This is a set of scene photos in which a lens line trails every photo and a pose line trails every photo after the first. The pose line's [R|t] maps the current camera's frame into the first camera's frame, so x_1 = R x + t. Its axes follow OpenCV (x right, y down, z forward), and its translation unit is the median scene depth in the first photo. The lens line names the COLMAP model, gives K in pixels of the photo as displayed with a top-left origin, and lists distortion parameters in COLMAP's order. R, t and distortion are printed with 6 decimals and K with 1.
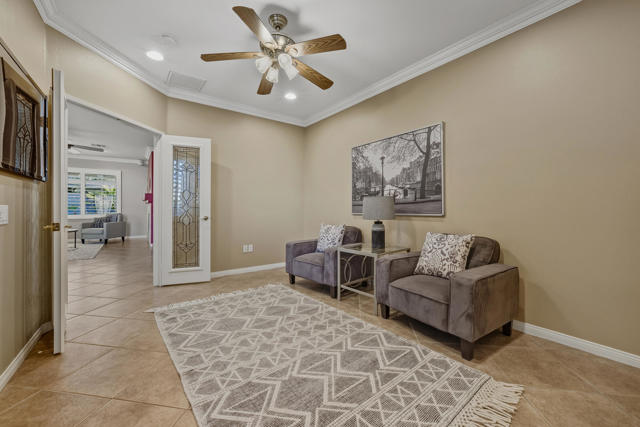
lens RADIAL K [[254.9, 0, 323.3], [0, 254.9, 208.3], [0, 0, 1]] dist [-0.012576, 0.000352]
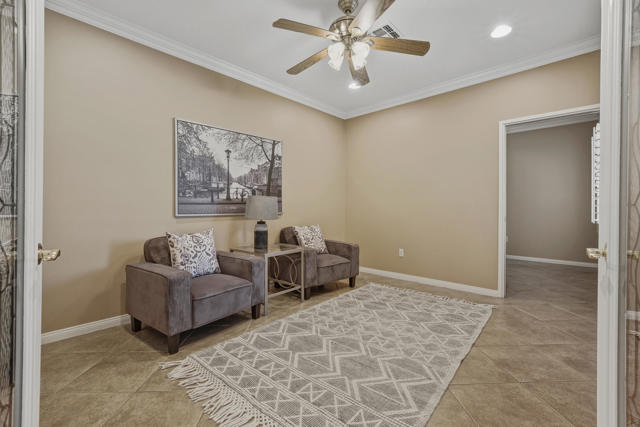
lens RADIAL K [[275.0, 0, 320.8], [0, 275.0, 209.1], [0, 0, 1]] dist [-0.000404, 0.000104]
pose [[-0.163085, -0.006286, 0.986592, -0.865146], [-0.003590, 0.999977, 0.005778, -0.002848], [-0.986605, -0.002599, -0.163104, 0.946767]]
